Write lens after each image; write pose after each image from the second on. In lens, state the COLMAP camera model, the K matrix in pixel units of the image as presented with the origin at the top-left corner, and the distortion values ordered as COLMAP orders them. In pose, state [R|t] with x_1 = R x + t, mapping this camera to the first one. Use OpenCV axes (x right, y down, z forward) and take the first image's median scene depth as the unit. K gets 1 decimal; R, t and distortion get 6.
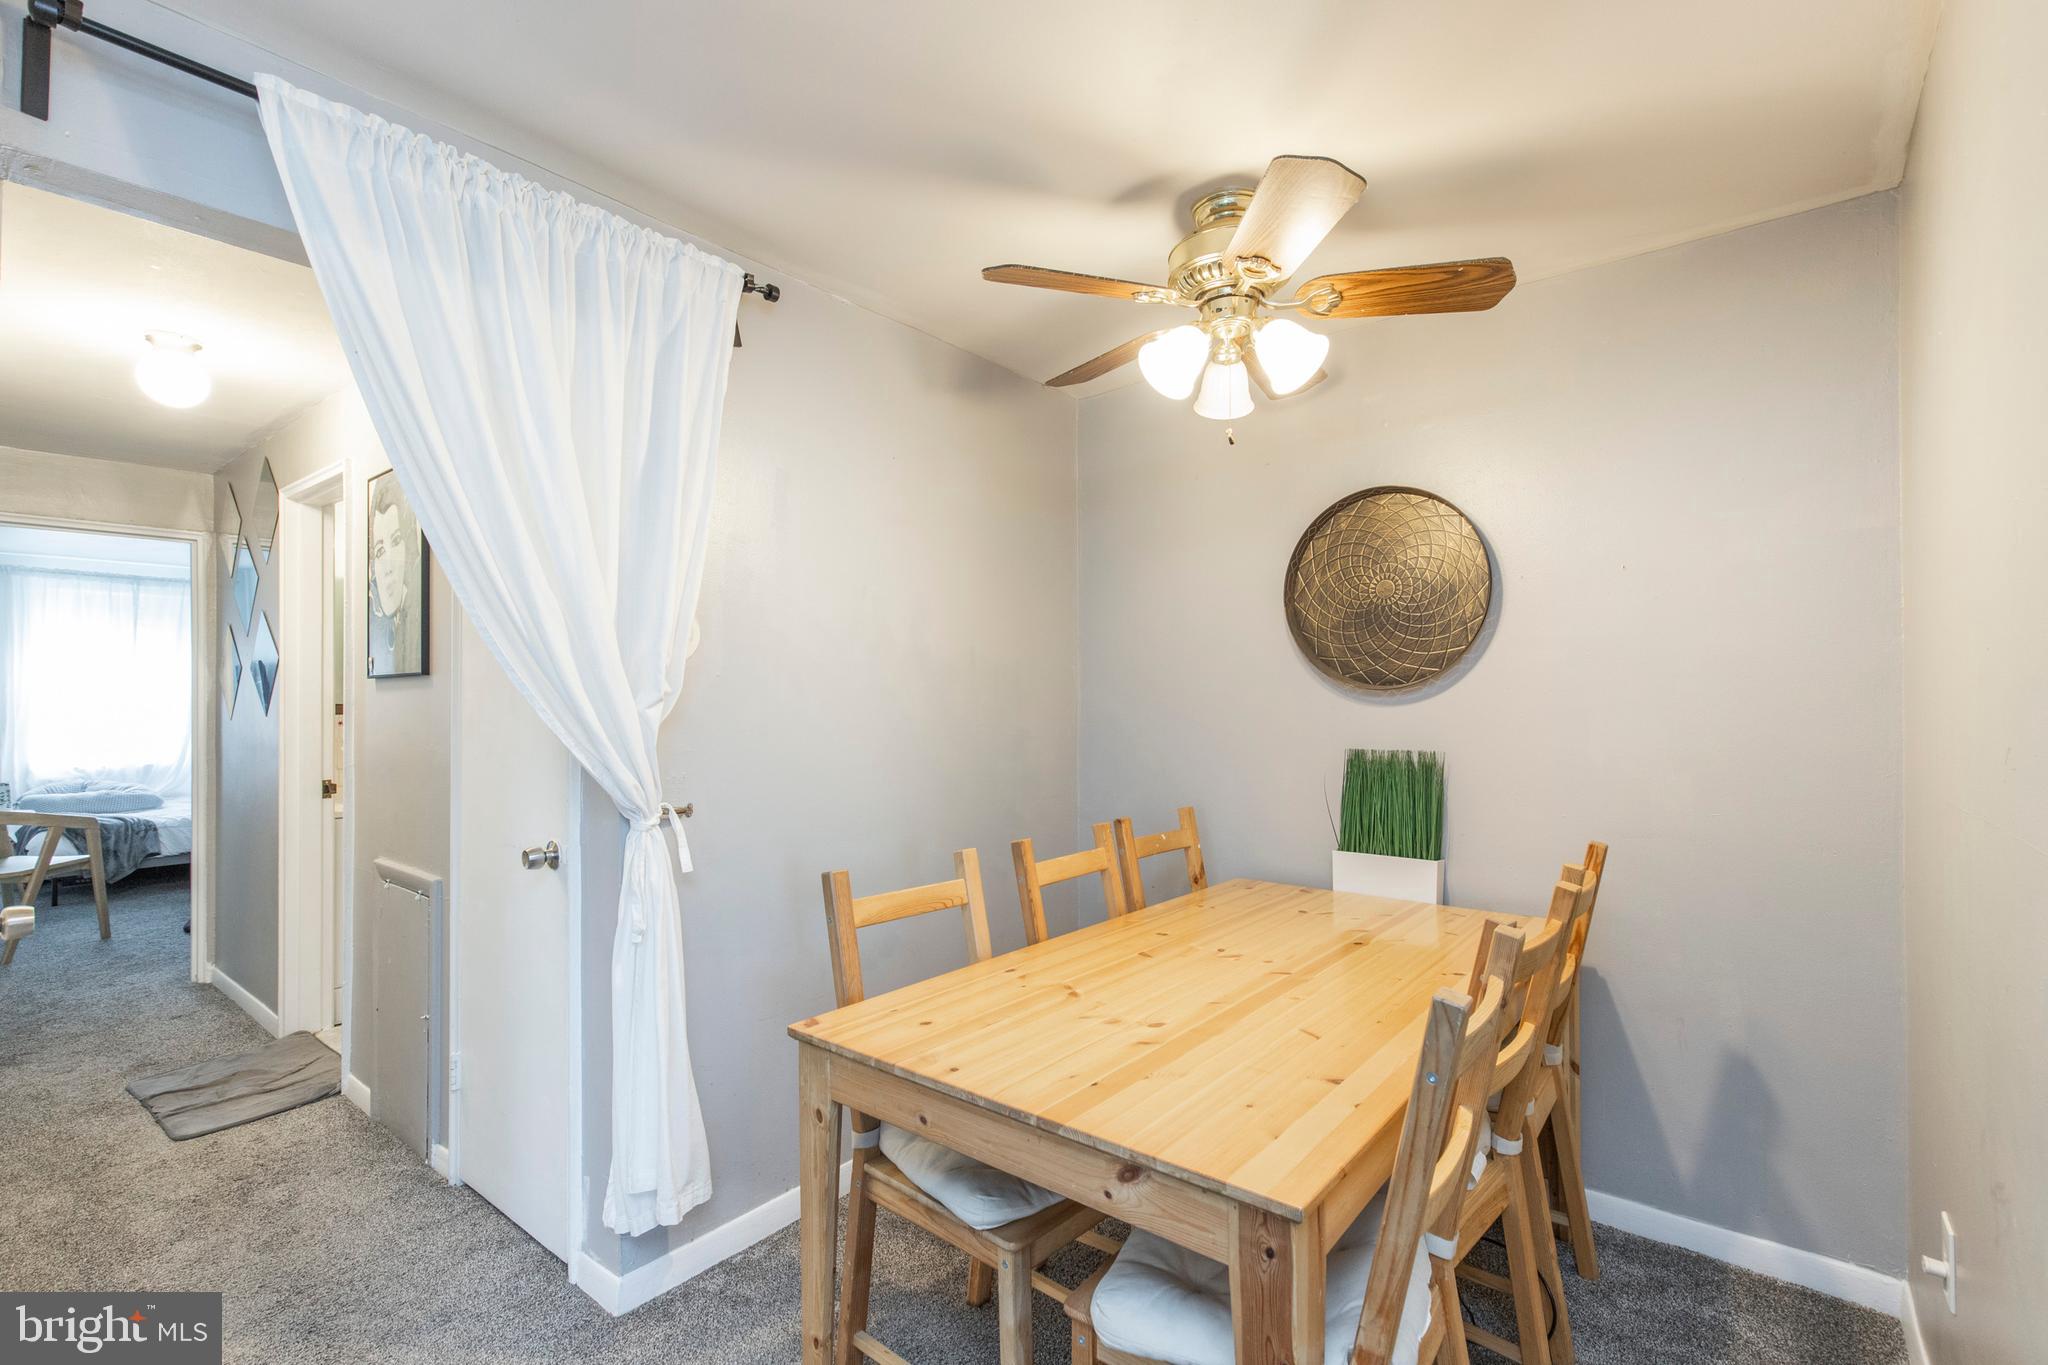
lens RADIAL K [[926.5, 0, 1017.4], [0, 926.5, 683.7], [0, 0, 1]] dist [0.009827, 0.000207]
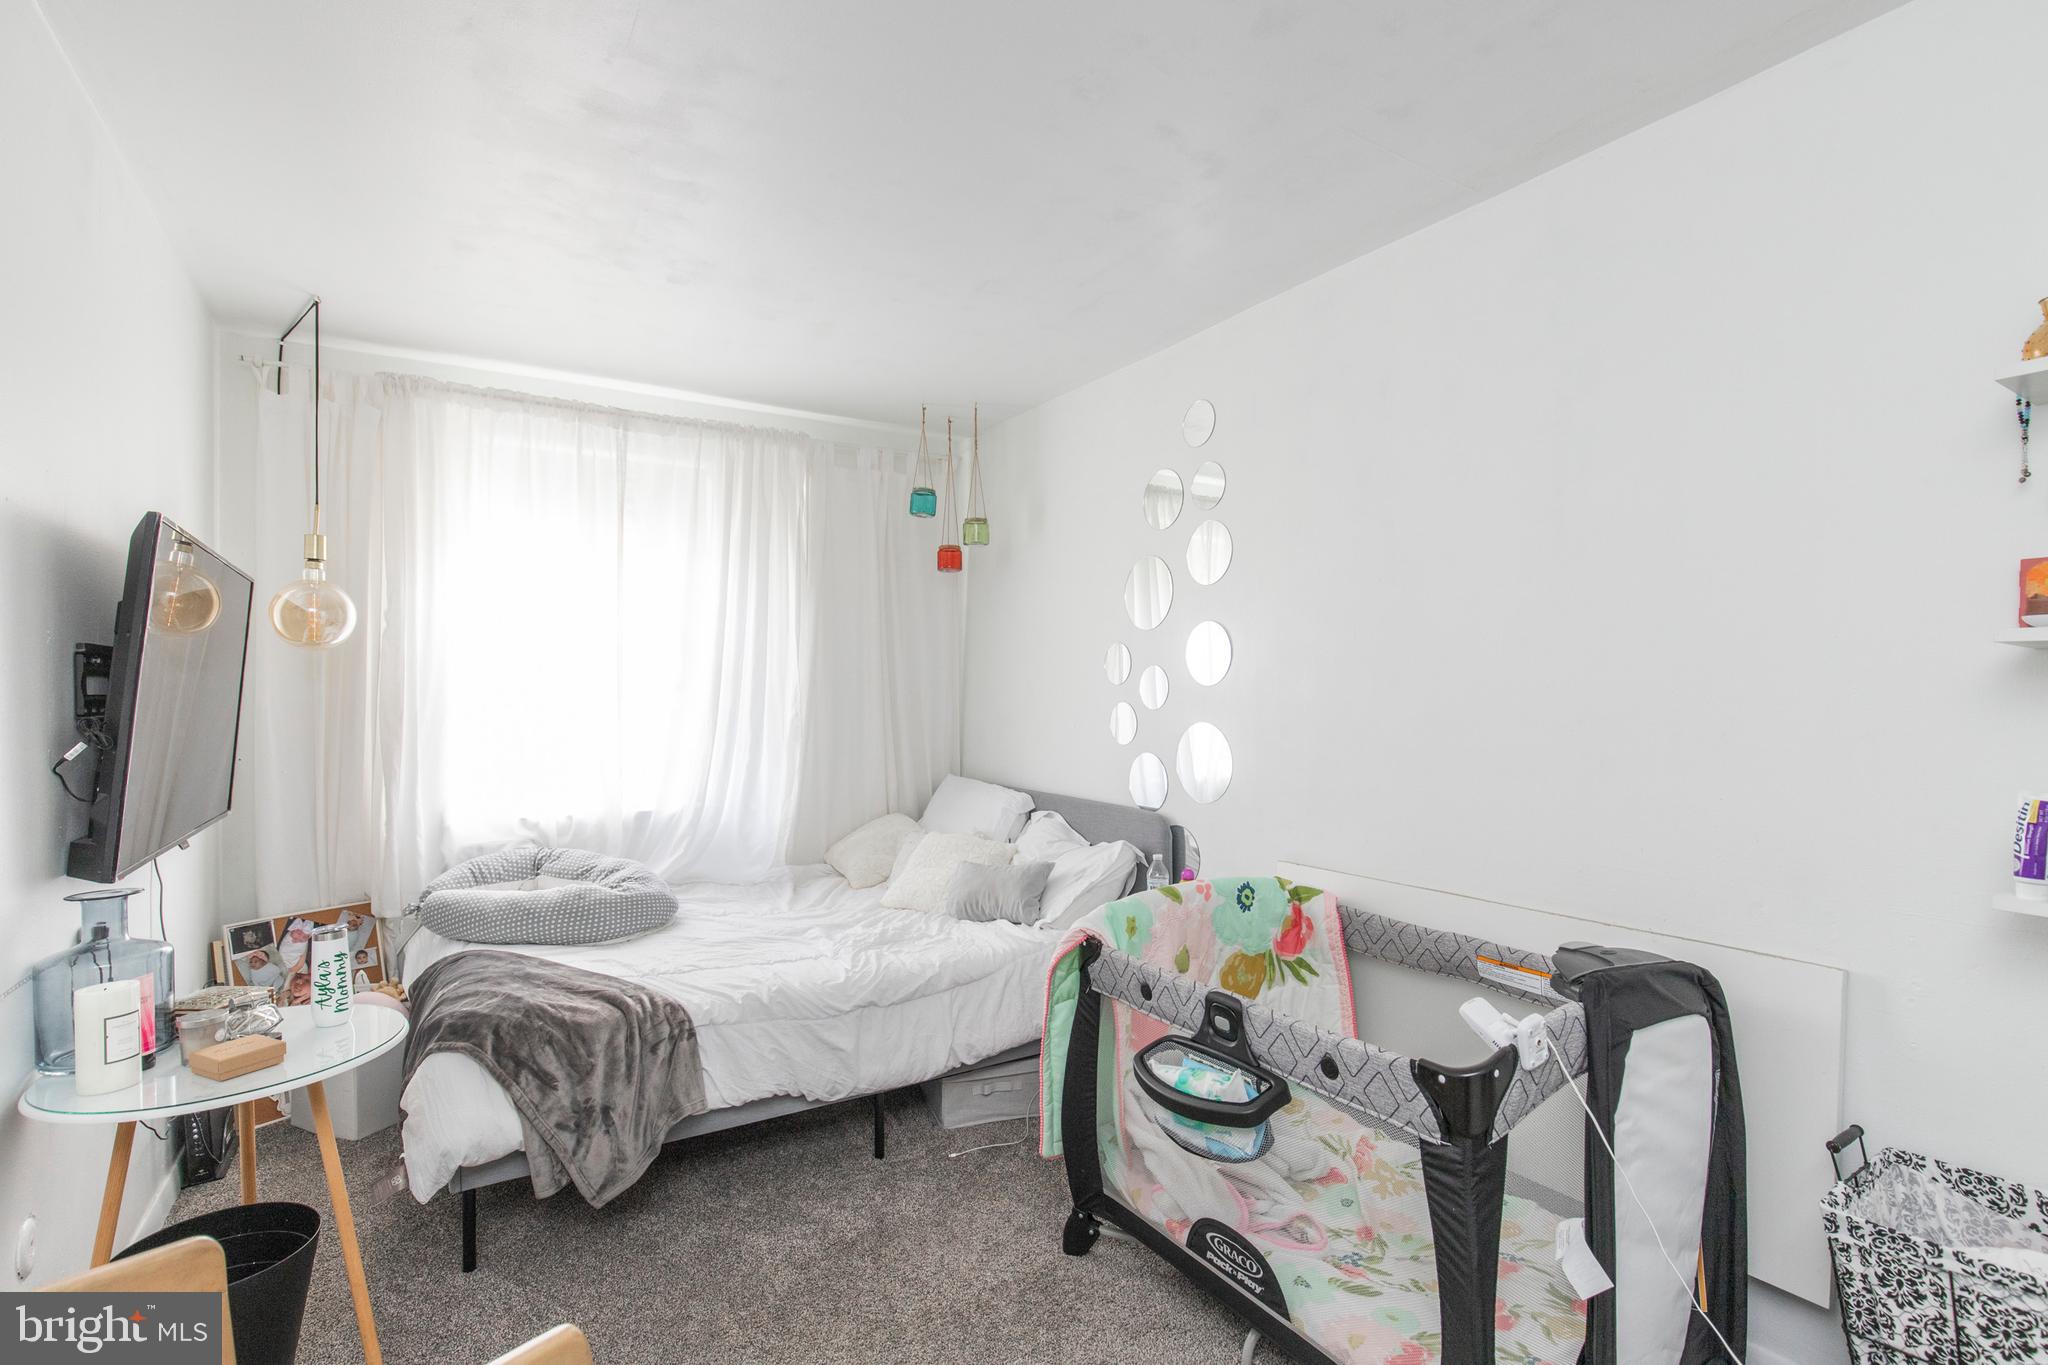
lens RADIAL K [[954.6, 0, 1027.5], [0, 954.6, 690.5], [0, 0, 1]] dist [-0.004874, -0.000086]
pose [[0.950206, 0.004493, -0.311589, -0.615733], [-0.001119, 0.999939, 0.011004, 0.020428], [0.311619, -0.010107, 0.950153, 0.623453]]
